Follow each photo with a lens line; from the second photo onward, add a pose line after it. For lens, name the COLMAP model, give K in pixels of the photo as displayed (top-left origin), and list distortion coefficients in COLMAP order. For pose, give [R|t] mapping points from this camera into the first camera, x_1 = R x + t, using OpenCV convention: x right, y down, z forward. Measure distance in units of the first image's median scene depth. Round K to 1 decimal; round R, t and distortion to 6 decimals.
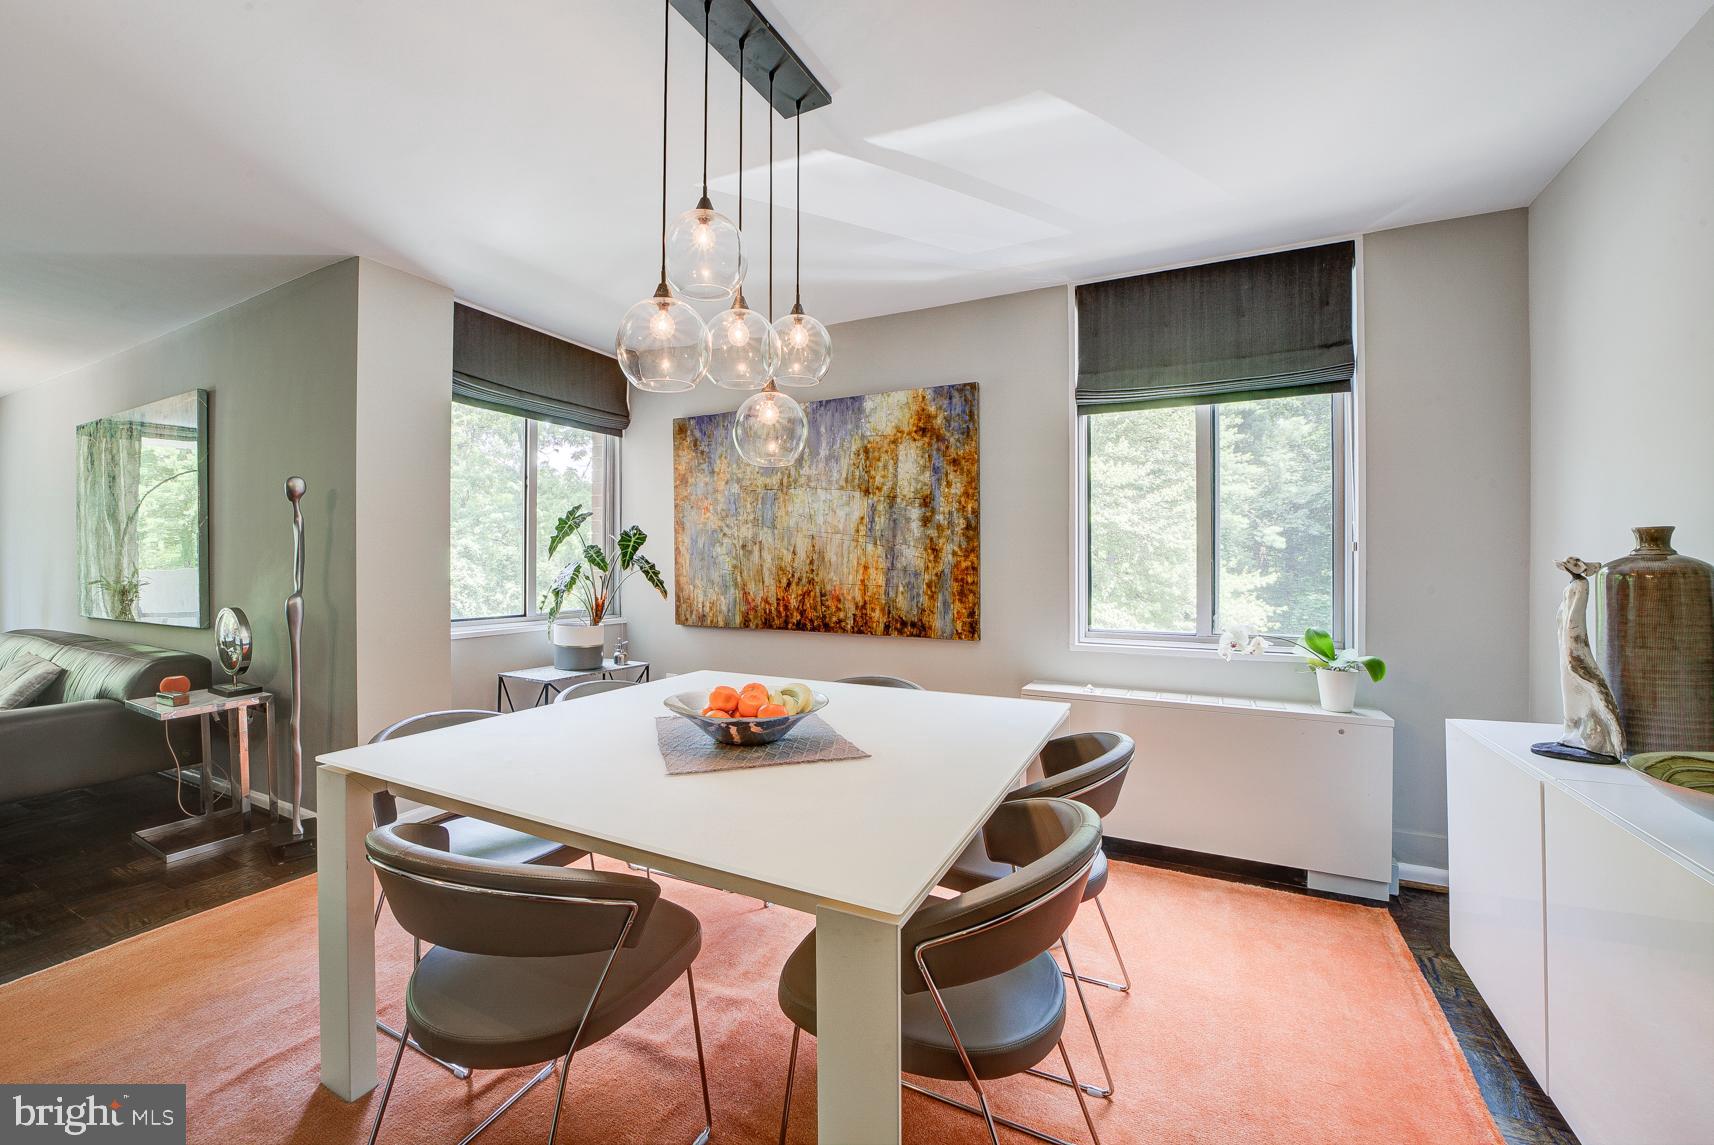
lens RADIAL K [[672.7, 0, 856.2], [0, 672.7, 567.0], [0, 0, 1]] dist [-0.013393, 0.000180]
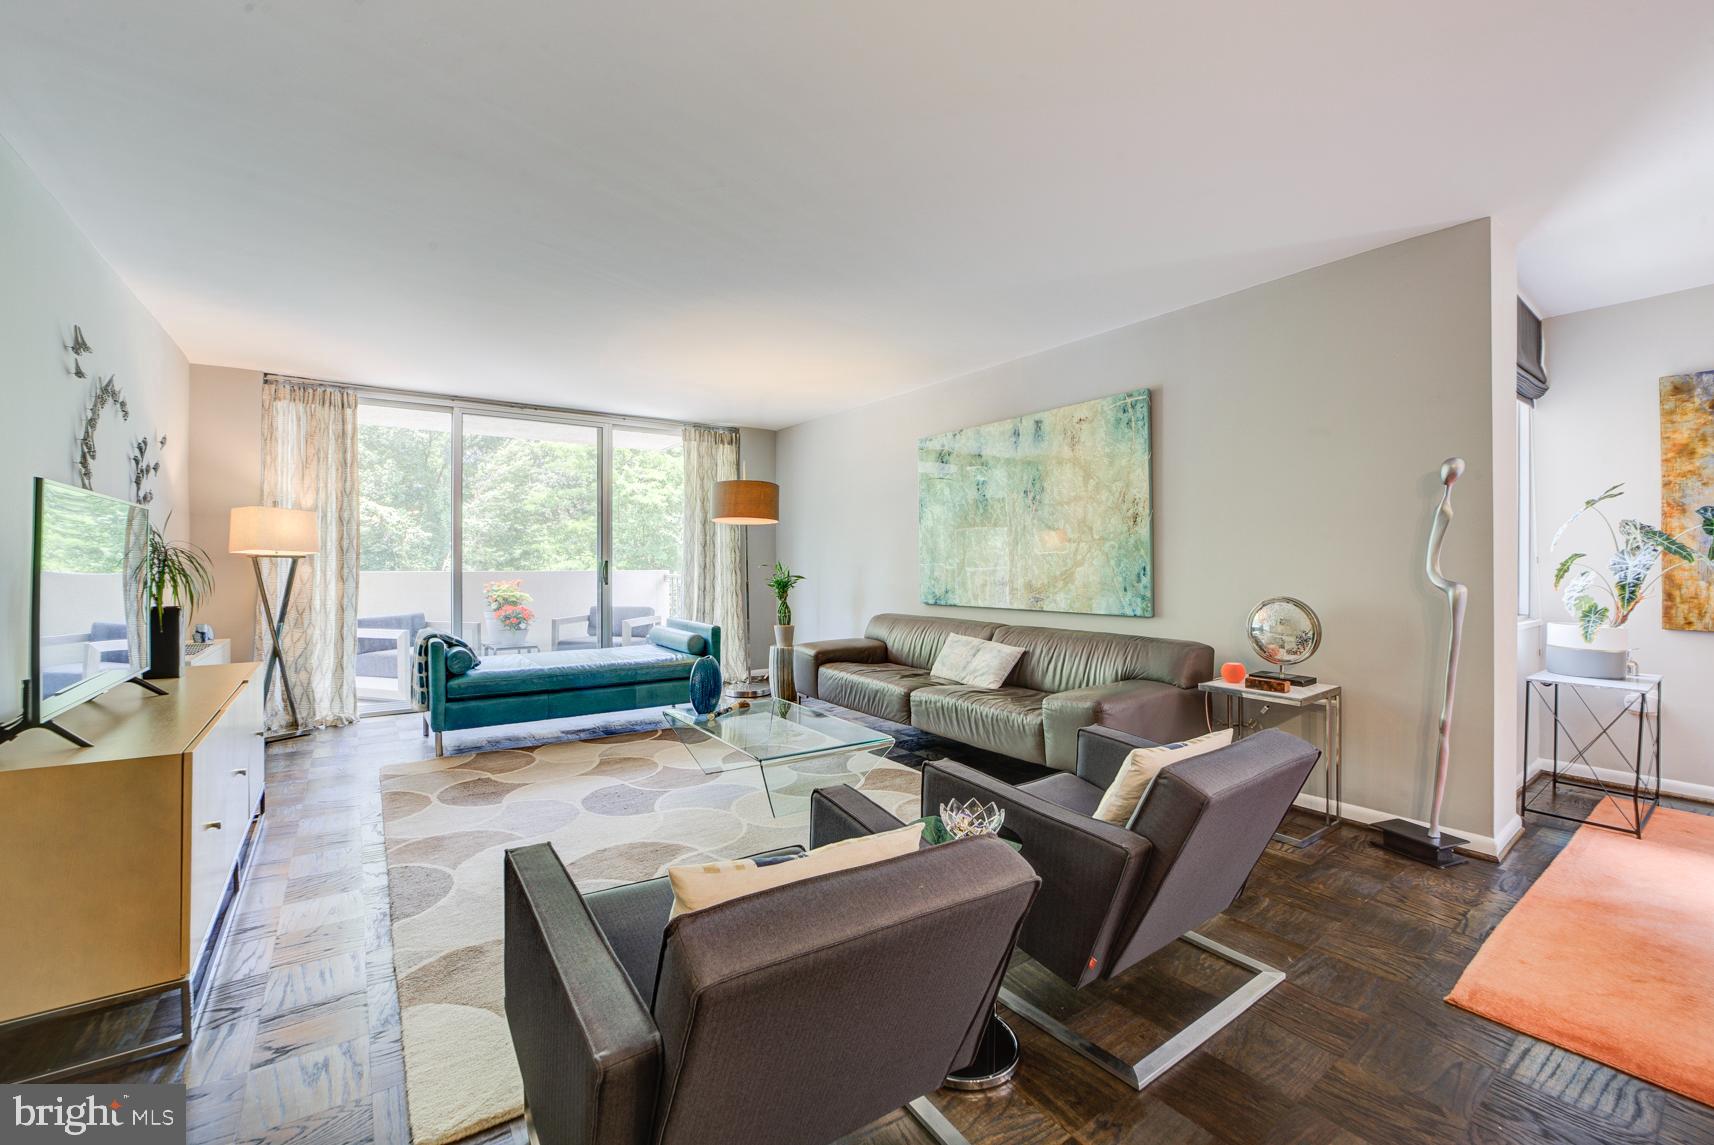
lens RADIAL K [[699.2, 0, 874.6], [0, 699.2, 580.6], [0, 0, 1]] dist [-0.017028, 0.000077]
pose [[0.891630, 0.009811, -0.452658, -0.759316], [-0.005498, 0.999926, 0.010843, 0.023069], [0.452731, -0.007179, 0.891618, -0.176375]]
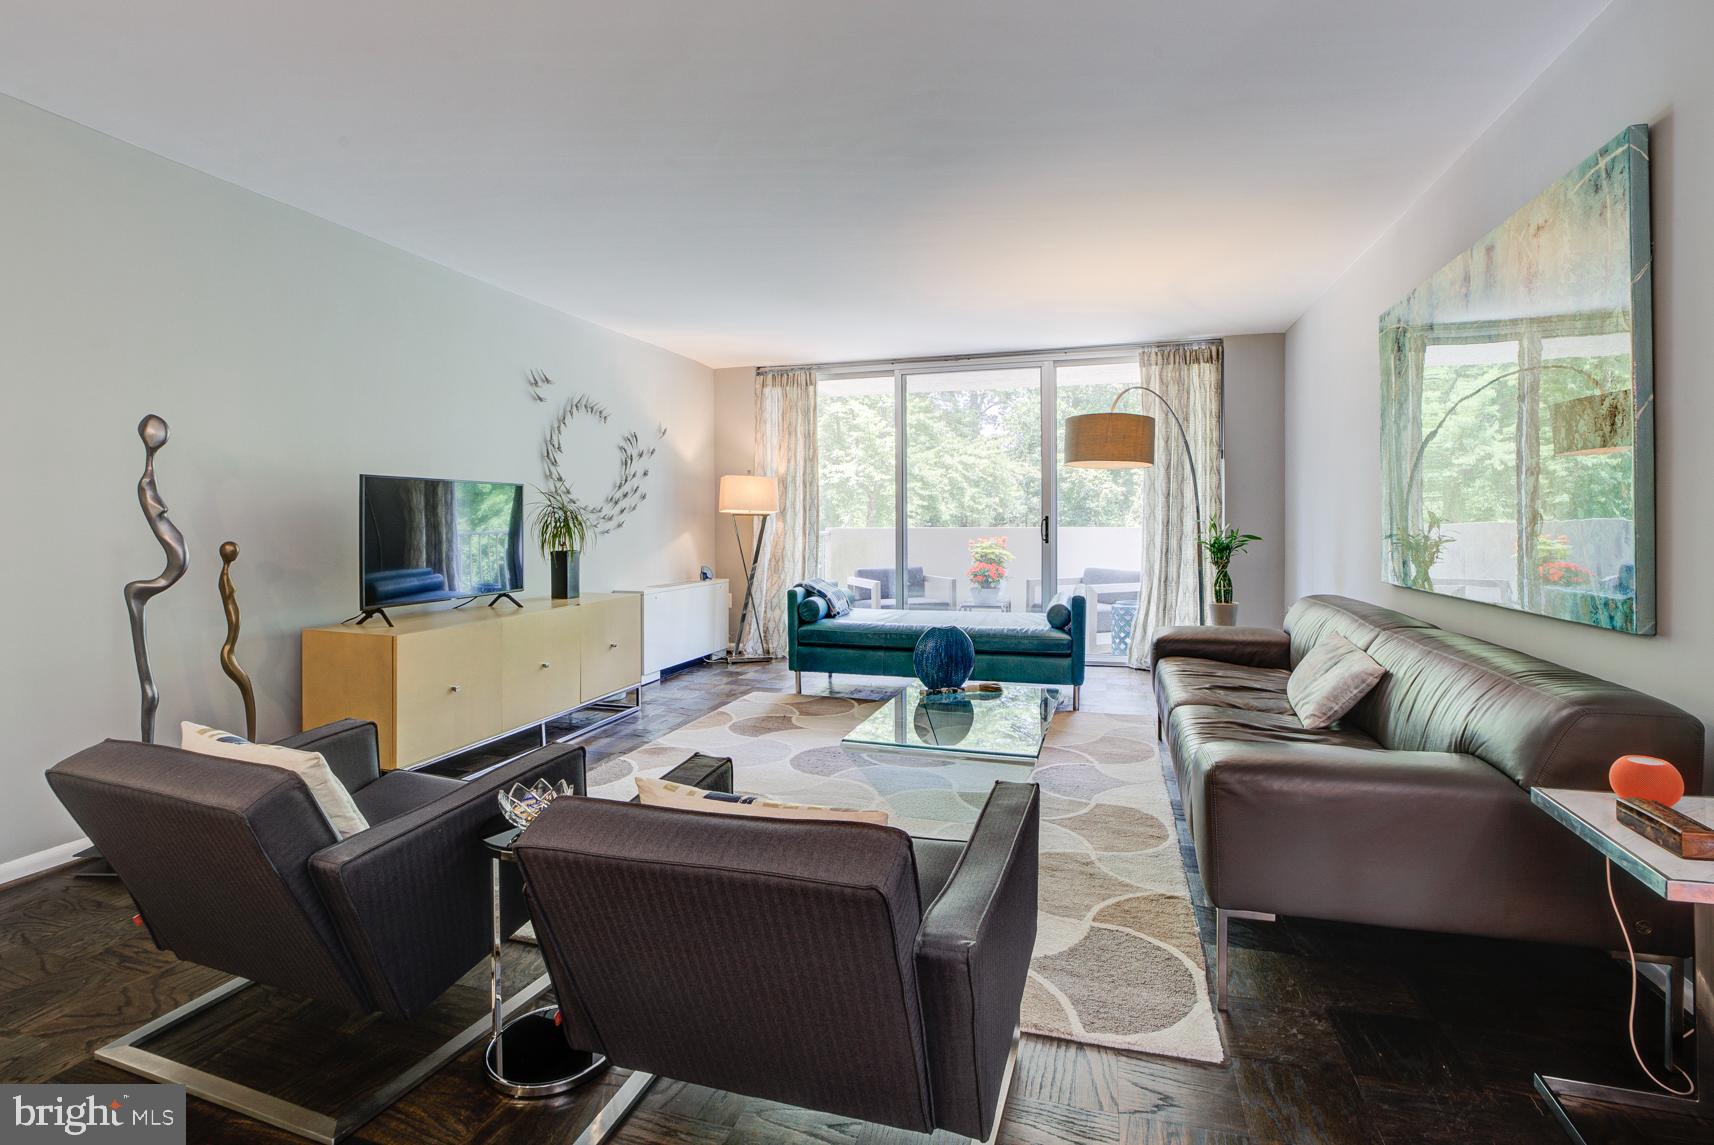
lens RADIAL K [[815.2, 0, 880.6], [0, 815.2, 571.2], [0, 0, 1]] dist [-0.023622, 0.000211]
pose [[0.210679, 0.057979, -0.975834, -0.456471], [-0.008144, 0.998309, 0.057556, 0.017667], [0.977521, -0.004179, 0.210795, 0.302834]]
